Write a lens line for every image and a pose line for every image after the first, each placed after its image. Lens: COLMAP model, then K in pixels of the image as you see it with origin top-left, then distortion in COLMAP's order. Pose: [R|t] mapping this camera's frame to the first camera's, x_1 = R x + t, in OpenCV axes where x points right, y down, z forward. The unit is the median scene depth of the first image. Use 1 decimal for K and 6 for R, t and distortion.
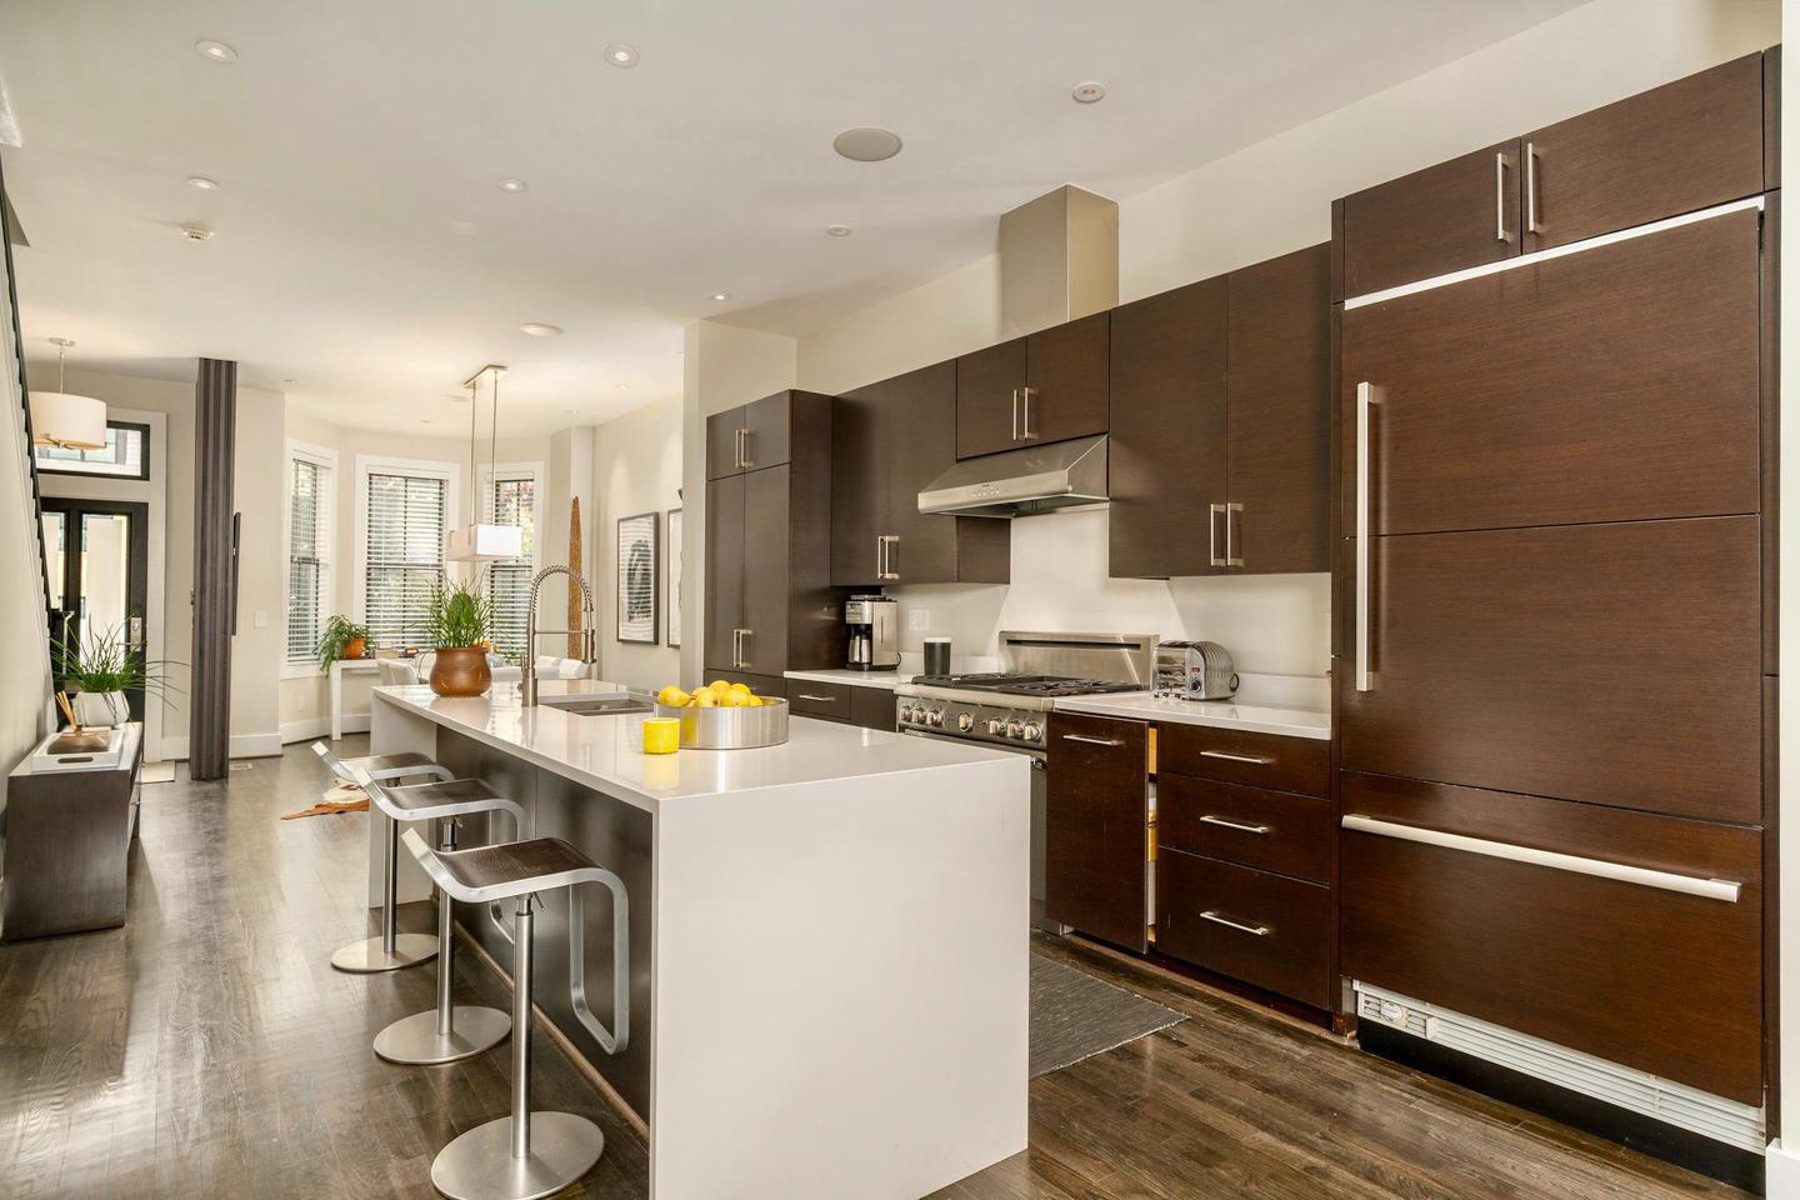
lens RADIAL K [[969.3, 0, 931.5], [0, 969.3, 590.2], [0, 0, 1]] dist [-0.000317, 0.000051]
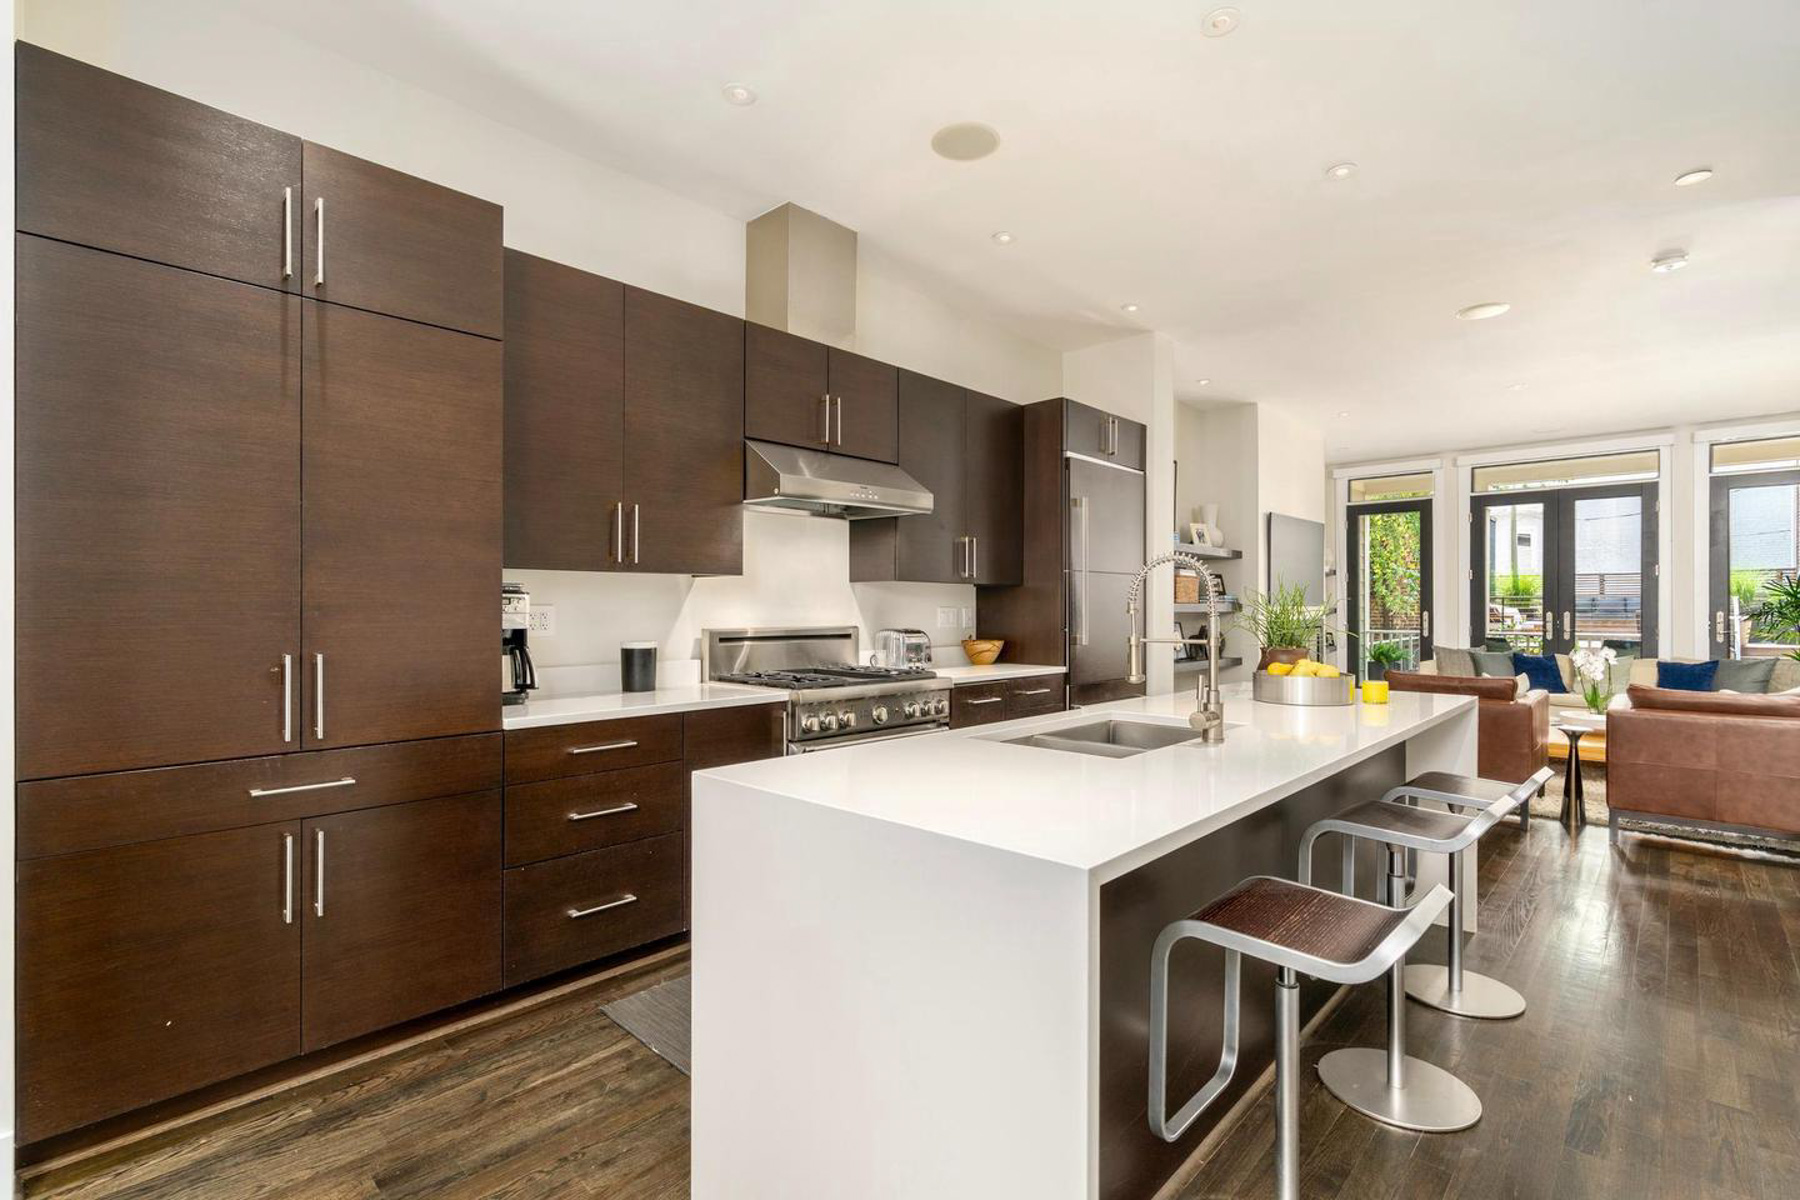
lens RADIAL K [[845.6, 0, 883.6], [0, 845.6, 609.7], [0, 0, 1]] dist [0.000631, 0.002644]
pose [[-0.163745, -0.008384, 0.986467, -0.656527], [-0.013157, 0.999894, 0.006315, 0.013728], [-0.986415, -0.011945, -0.163838, 0.875816]]
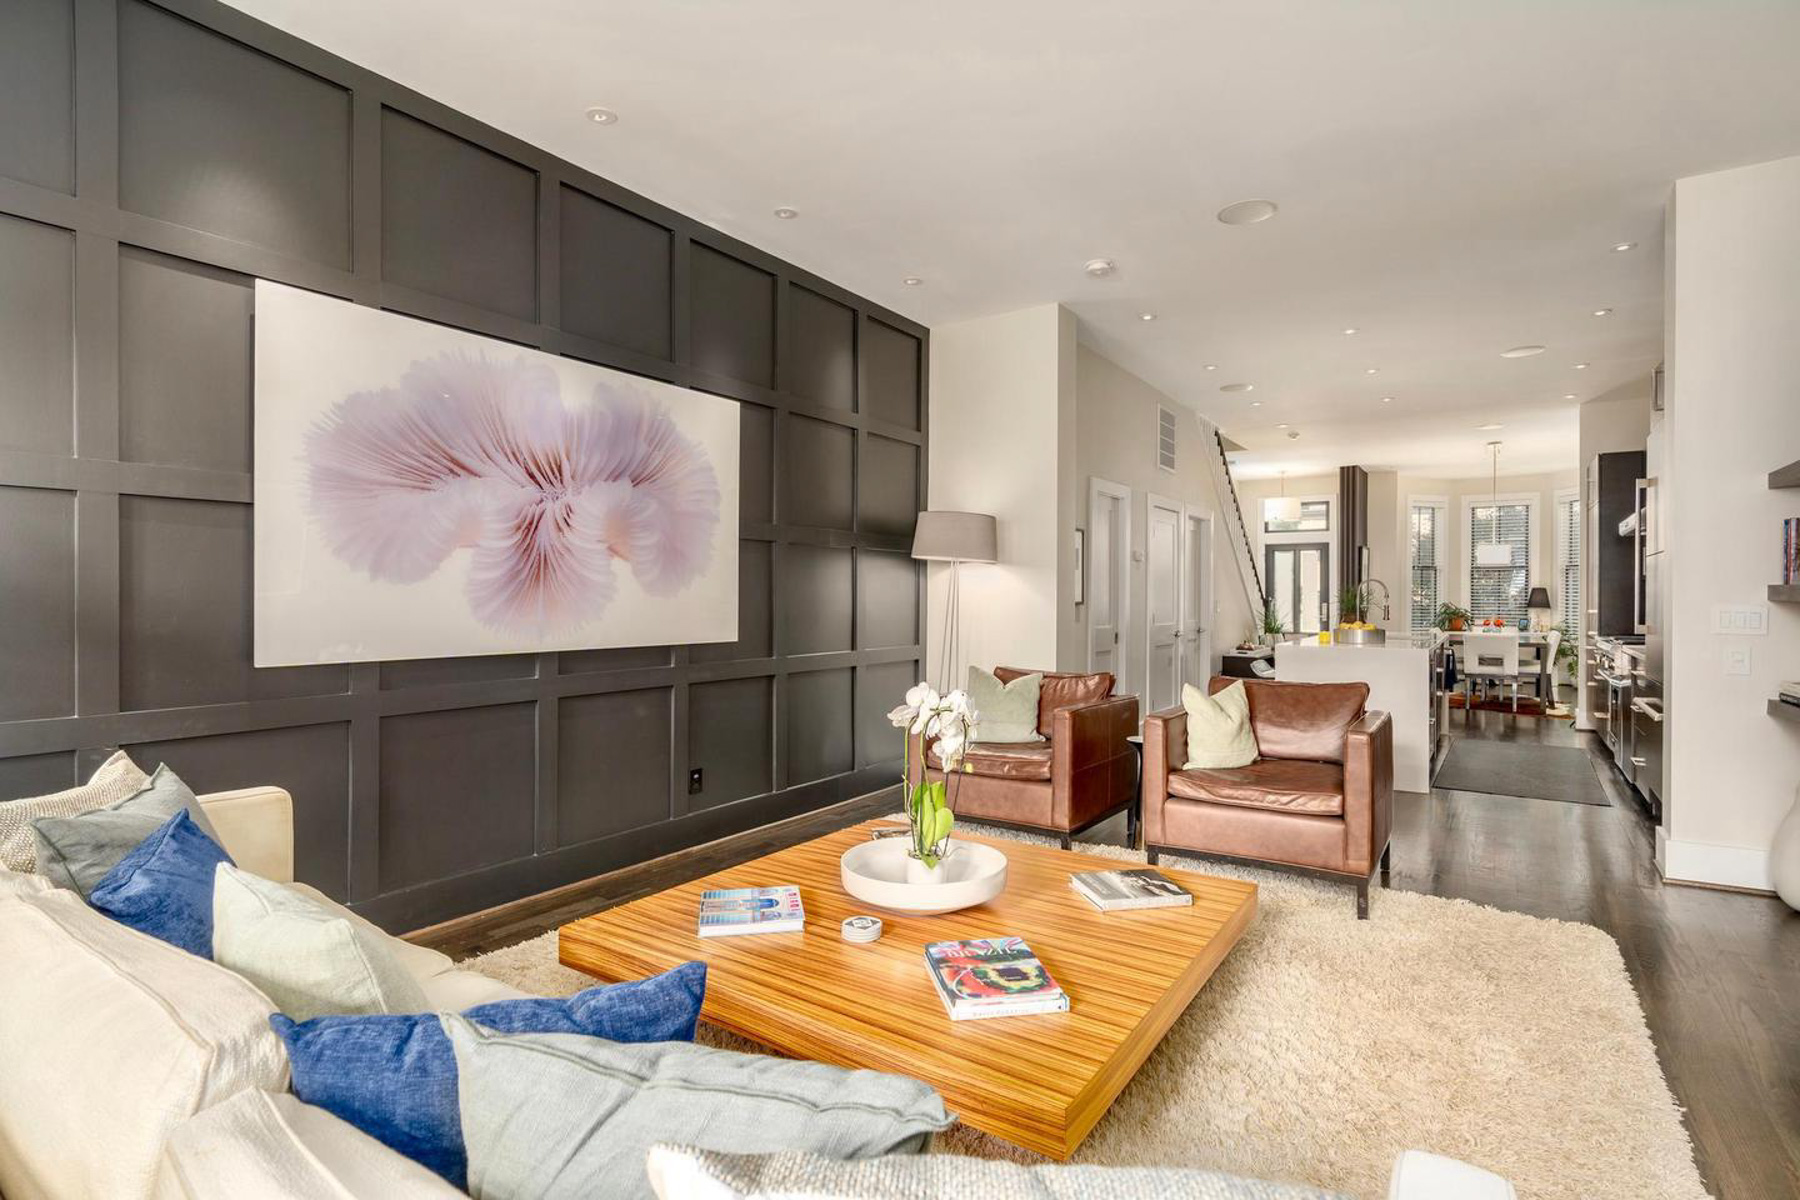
lens RADIAL K [[880.2, 0, 900.0], [0, 880.2, 600.0], [0, 0, 1]] dist [0.001768, 0.000557]
pose [[0.312501, 0.001188, -0.949917, 0.983437], [0.010274, 0.999936, 0.004631, 0.009336], [0.949862, -0.011207, 0.312469, -0.585946]]
